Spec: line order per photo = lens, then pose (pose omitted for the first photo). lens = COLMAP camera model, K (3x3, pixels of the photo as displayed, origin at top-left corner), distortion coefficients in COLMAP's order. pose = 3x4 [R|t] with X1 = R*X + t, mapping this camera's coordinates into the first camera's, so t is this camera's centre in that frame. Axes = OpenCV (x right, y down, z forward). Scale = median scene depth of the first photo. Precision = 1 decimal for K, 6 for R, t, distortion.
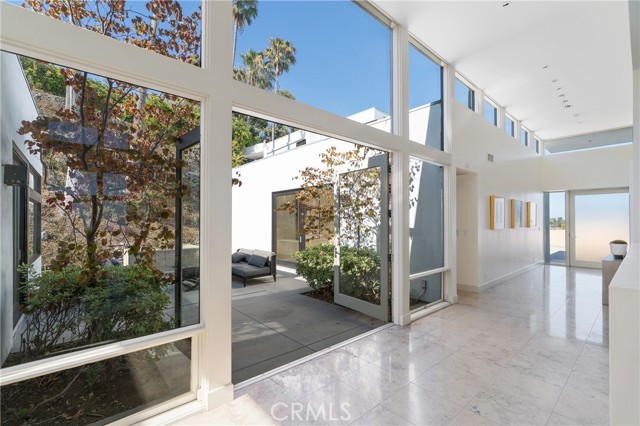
lens RADIAL K [[282.5, 0, 318.9], [0, 282.5, 217.6], [0, 0, 1]] dist [-0.003177, 0.000621]
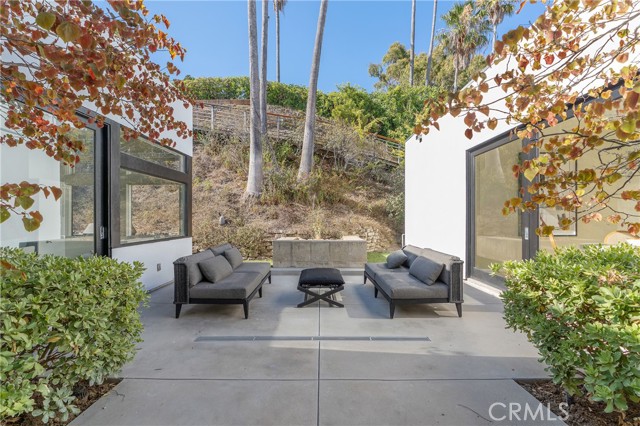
lens RADIAL K [[282.5, 0, 318.9], [0, 282.5, 217.6], [0, 0, 1]] dist [-0.003177, 0.000621]
pose [[0.752240, -0.000101, -0.658889, -0.017795], [0.001286, 0.999998, 0.001315, 0.054830], [0.658888, -0.001837, 0.752239, 0.471749]]
